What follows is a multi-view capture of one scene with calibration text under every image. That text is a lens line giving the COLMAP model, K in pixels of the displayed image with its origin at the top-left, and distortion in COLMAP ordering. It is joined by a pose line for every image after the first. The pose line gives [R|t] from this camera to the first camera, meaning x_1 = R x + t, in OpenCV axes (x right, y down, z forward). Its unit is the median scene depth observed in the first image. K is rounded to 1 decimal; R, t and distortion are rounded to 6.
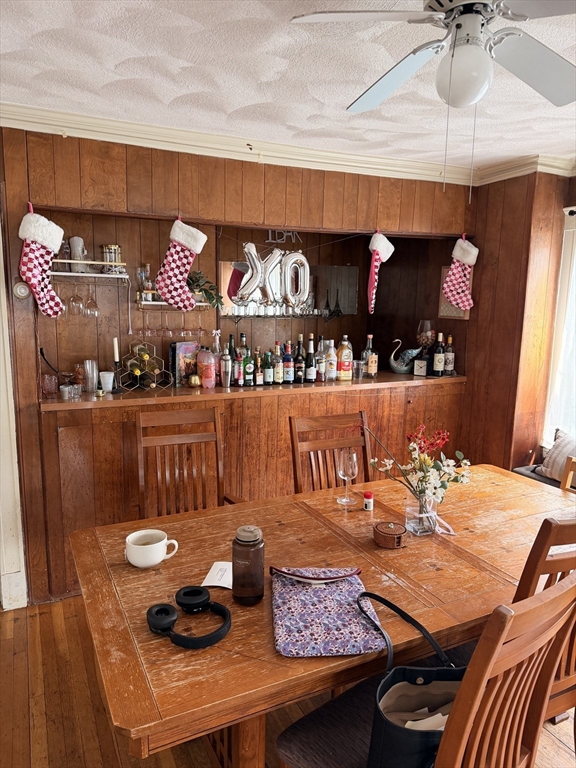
lens RADIAL K [[545.3, 0, 288.3], [0, 545.3, 389.3], [0, 0, 1]] dist [0.024015, -0.031280]
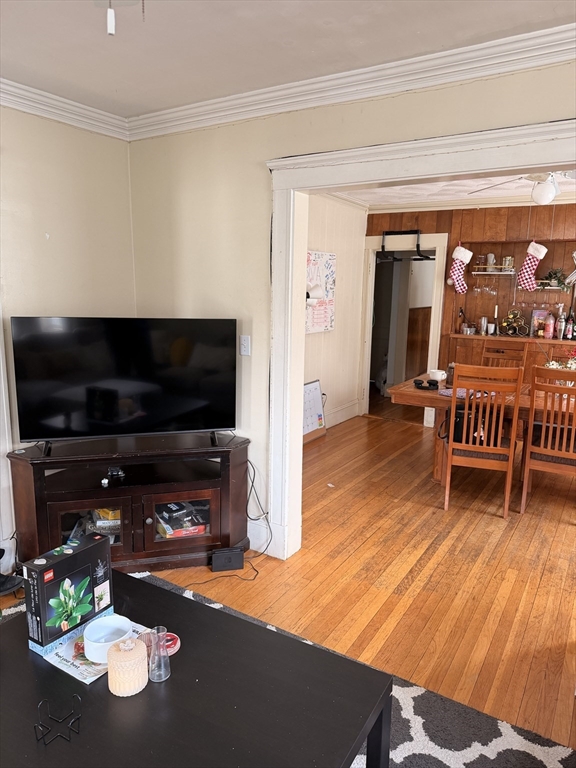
lens RADIAL K [[545.3, 0, 286.6], [0, 545.3, 384.9], [0, 0, 1]] dist [0.024015, -0.031280]
pose [[0.523773, 0.141684, -0.839993, 0.929245], [-0.147733, 0.986237, 0.074233, 0.143200], [0.838950, 0.085213, 0.537496, -0.610707]]
